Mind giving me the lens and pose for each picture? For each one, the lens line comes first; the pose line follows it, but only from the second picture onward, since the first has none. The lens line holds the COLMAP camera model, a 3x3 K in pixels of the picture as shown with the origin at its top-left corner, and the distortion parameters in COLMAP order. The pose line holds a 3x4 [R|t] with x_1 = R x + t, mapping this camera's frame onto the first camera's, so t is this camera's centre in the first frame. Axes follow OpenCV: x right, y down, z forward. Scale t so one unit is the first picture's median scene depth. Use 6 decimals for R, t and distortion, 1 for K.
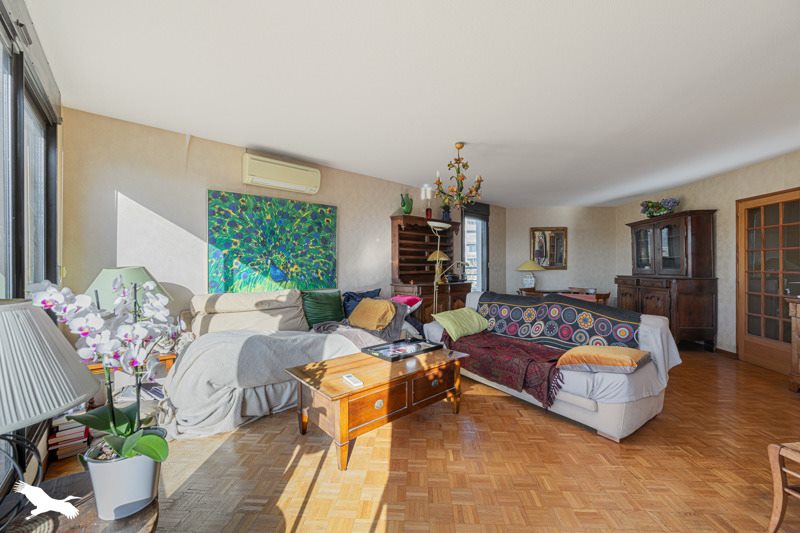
lens RADIAL K [[310.8, 0, 397.7], [0, 310.8, 268.3], [0, 0, 1]] dist [0.000602, -0.000041]
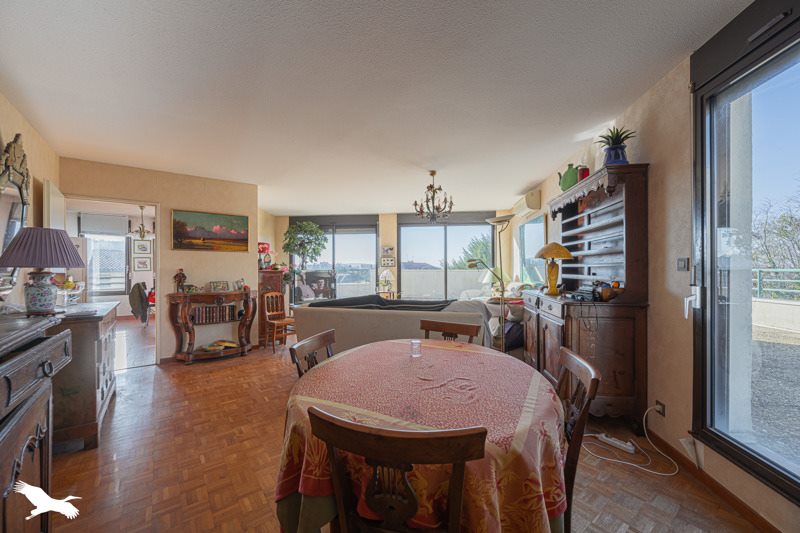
lens RADIAL K [[310.8, 0, 397.7], [0, 310.8, 268.3], [0, 0, 1]] dist [0.000602, -0.000041]
pose [[-0.751968, 0.004048, -0.659187, 0.997631], [0.001457, 0.999989, 0.004480, -0.010908], [0.659198, 0.002408, -0.751966, 1.604393]]
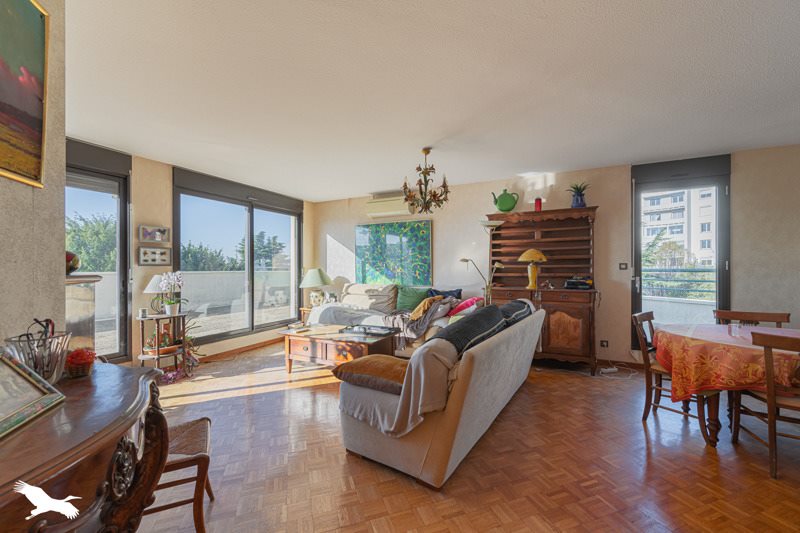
lens RADIAL K [[310.8, 0, 397.7], [0, 310.8, 268.3], [0, 0, 1]] dist [0.000602, -0.000041]
pose [[0.385019, 0.001848, -0.922907, 0.964683], [-0.002390, 0.999997, 0.001005, -0.007308], [0.922905, 0.001819, 0.385023, 0.440680]]
